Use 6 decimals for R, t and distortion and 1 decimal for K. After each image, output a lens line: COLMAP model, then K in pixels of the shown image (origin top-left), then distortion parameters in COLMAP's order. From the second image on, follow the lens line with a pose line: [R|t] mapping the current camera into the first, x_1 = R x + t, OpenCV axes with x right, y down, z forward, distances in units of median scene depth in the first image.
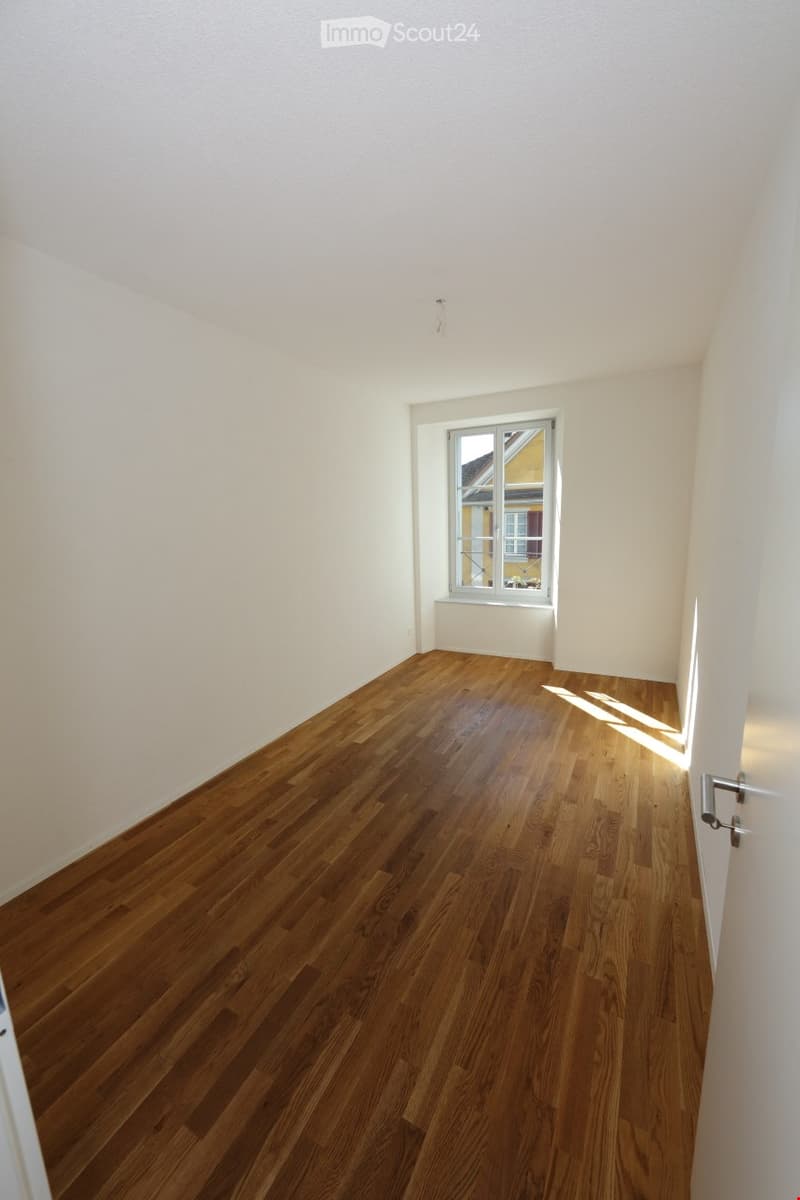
lens RADIAL K [[494.7, 0, 400.0], [0, 494.7, 600.0], [0, 0, 1]] dist [-0.001235, -0.000114]
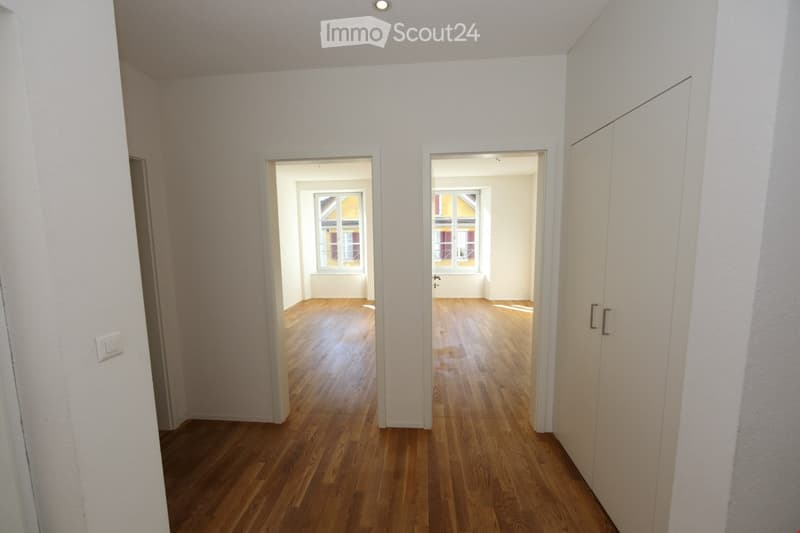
lens RADIAL K [[310.8, 0, 400.0], [0, 310.8, 266.5], [0, 0, 1]] dist [-0.001593, -0.000169]
pose [[0.920463, -0.032889, 0.389444, -0.095007], [0.059043, 0.996718, -0.055375, 0.066851], [-0.386345, 0.073965, 0.919384, -0.354359]]
